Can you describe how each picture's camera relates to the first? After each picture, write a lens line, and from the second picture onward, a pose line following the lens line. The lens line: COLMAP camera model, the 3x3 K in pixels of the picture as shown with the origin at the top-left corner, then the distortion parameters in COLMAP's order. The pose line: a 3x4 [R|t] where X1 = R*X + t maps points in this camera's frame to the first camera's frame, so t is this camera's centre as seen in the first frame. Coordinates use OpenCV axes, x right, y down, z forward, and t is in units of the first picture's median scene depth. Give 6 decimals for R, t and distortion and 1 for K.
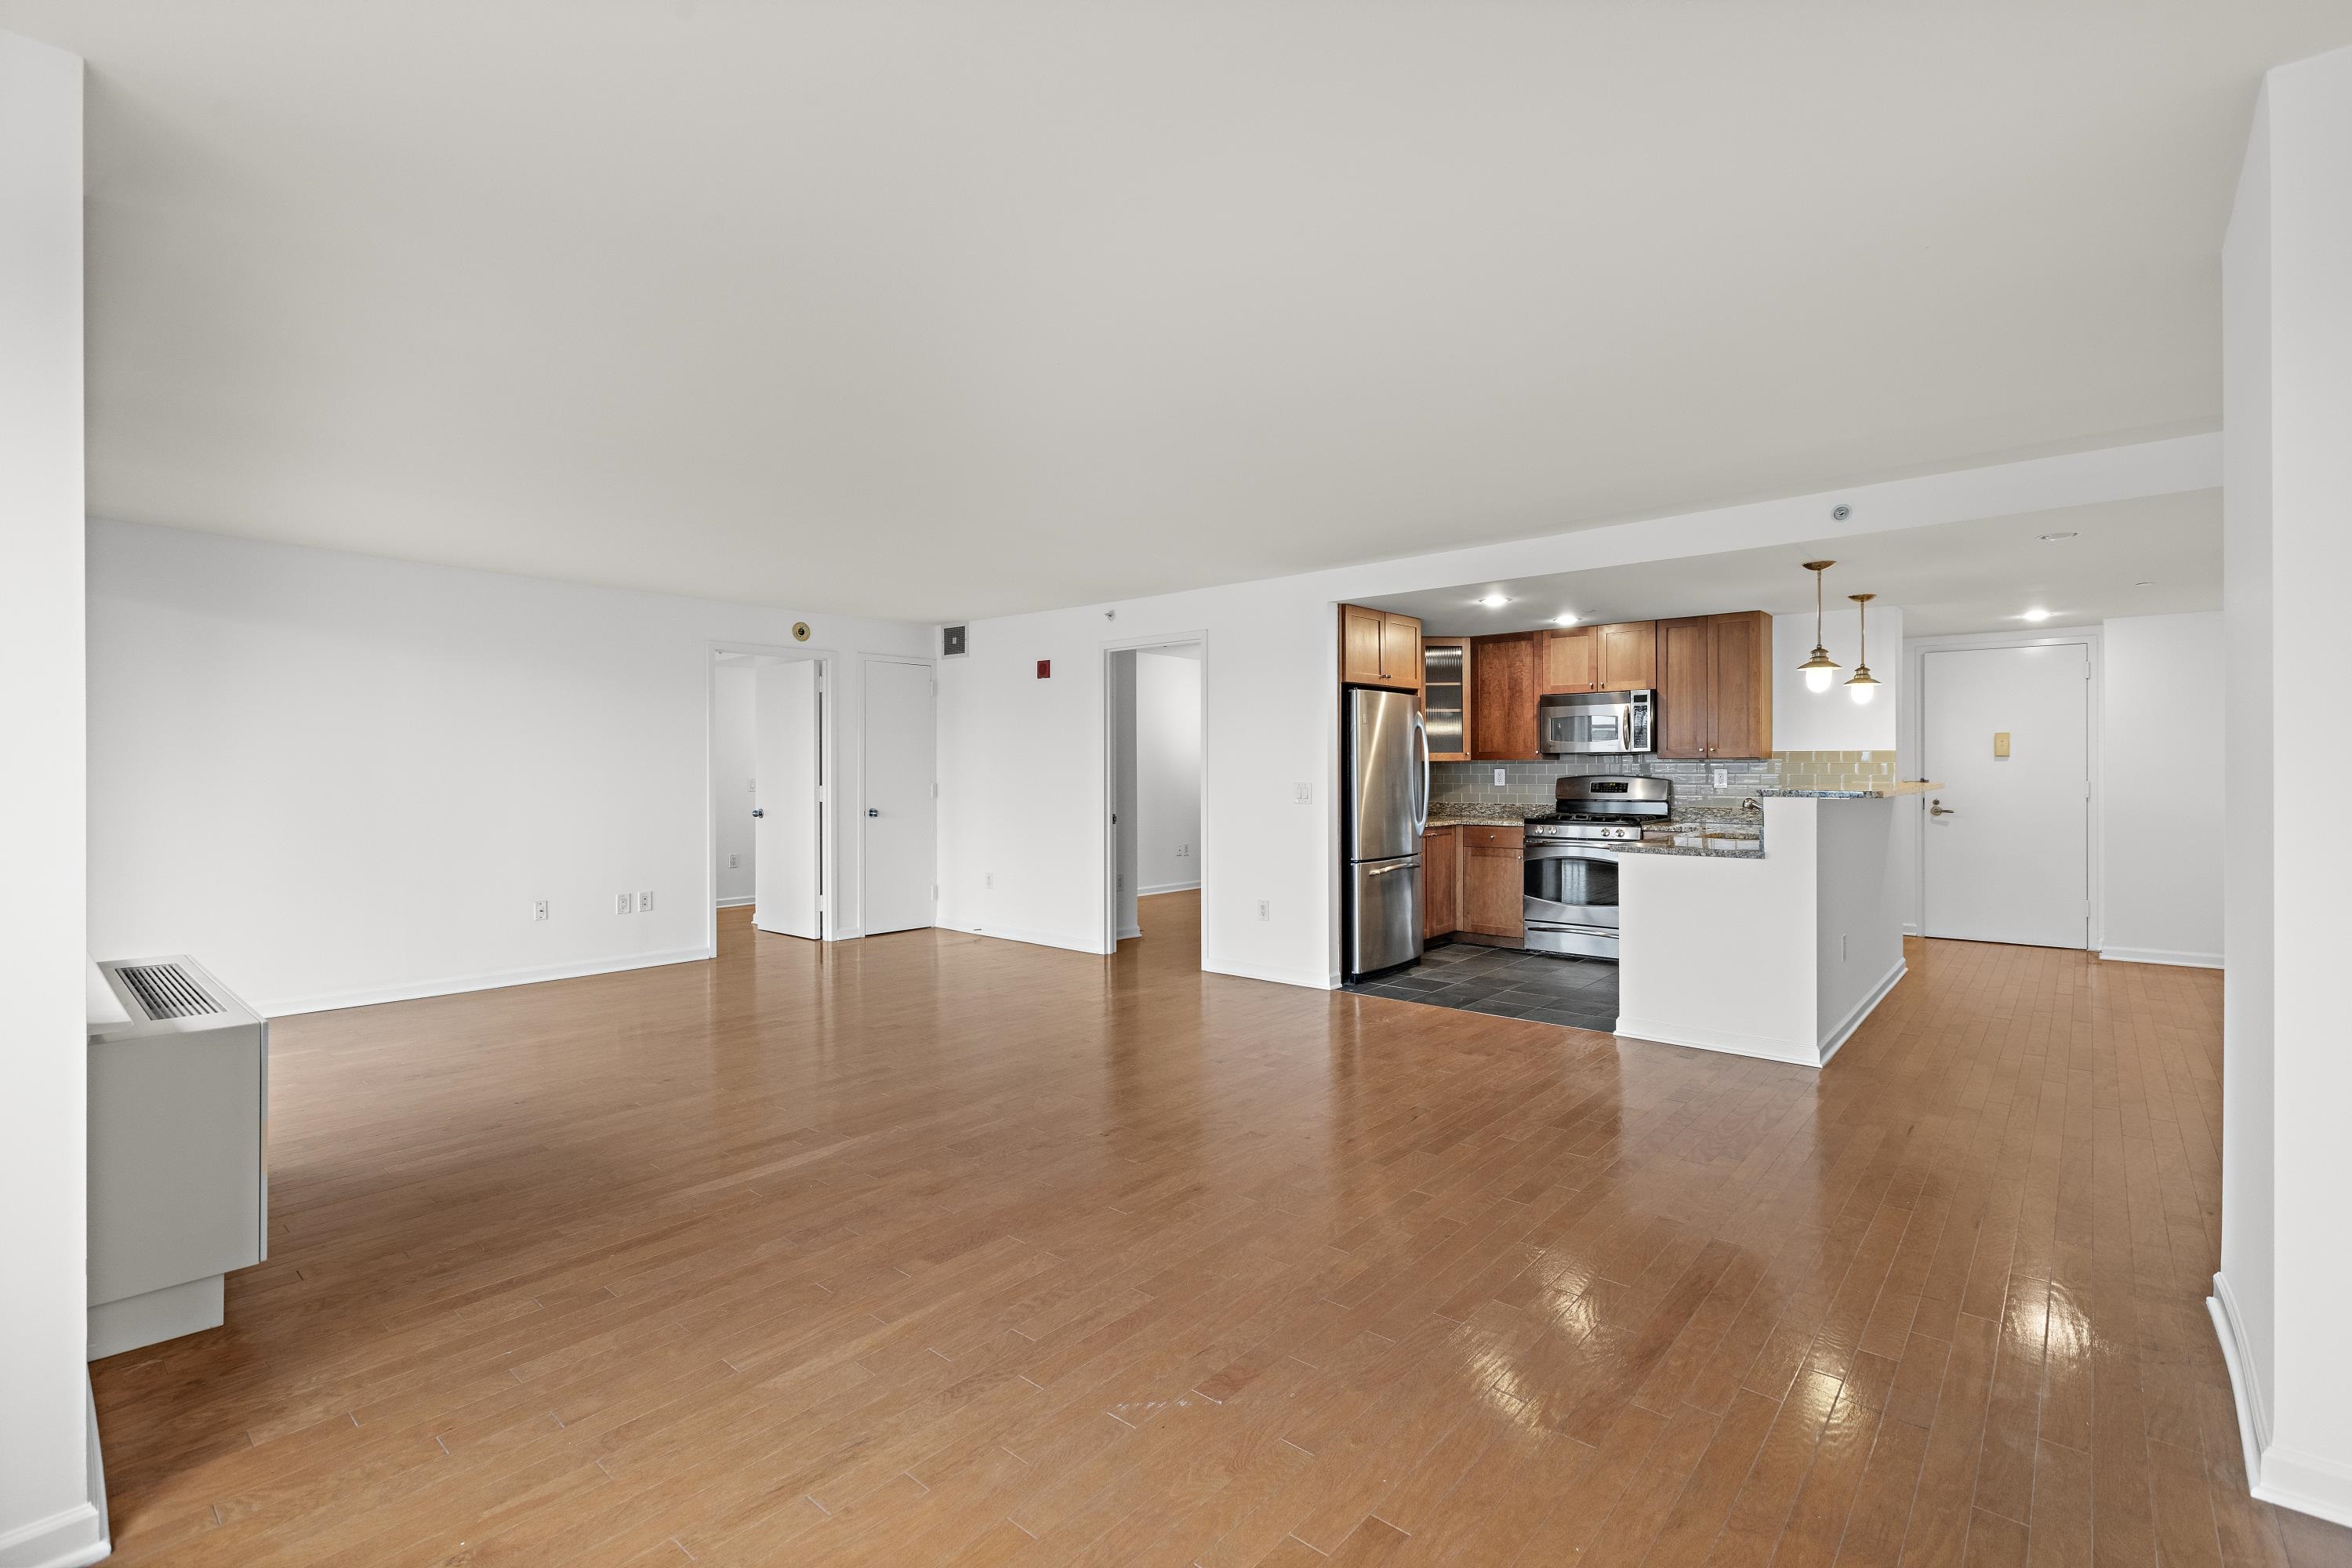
lens RADIAL K [[1055.0, 0, 1174.7], [0, 1055.0, 772.0], [0, 0, 1]] dist [0.002570, -0.000125]
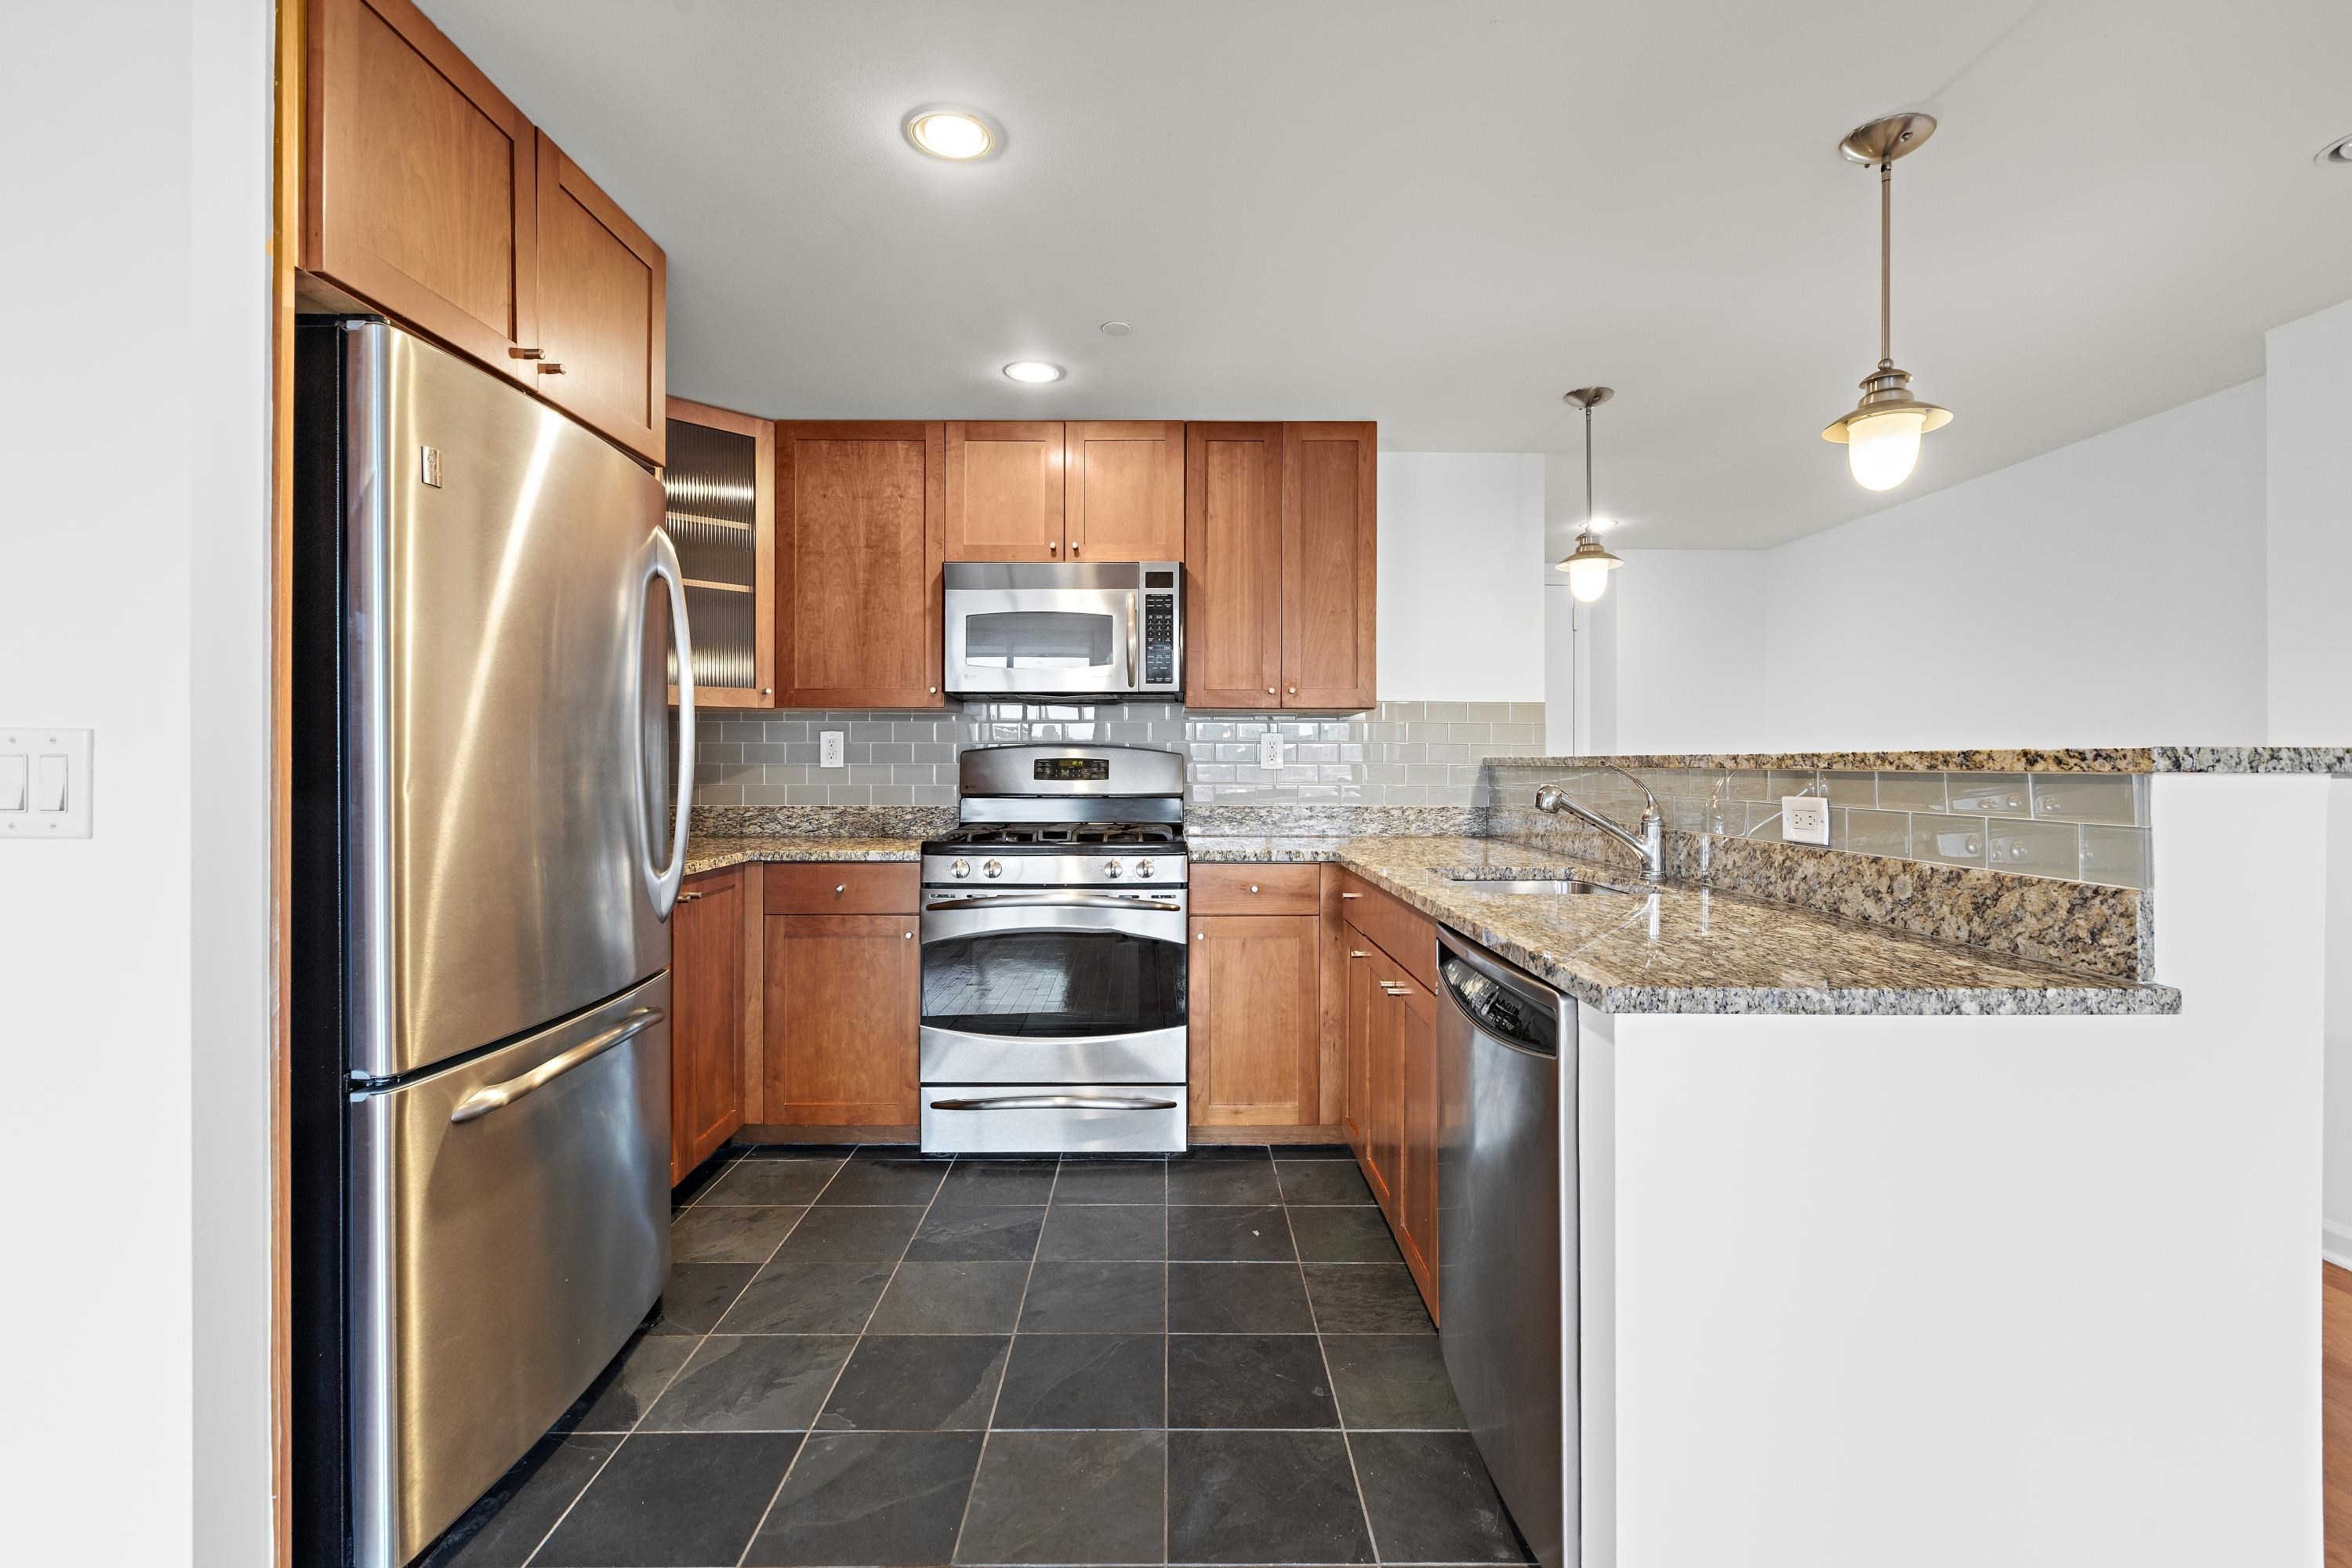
lens RADIAL K [[1064.5, 0, 1180.2], [0, 1064.5, 764.0], [0, 0, 1]] dist [-0.001172, -0.000556]
pose [[0.747981, 0.004775, 0.663703, 0.129372], [-0.001607, 0.999984, -0.005383, 0.015476], [-0.663719, 0.002960, 0.747976, 0.626573]]
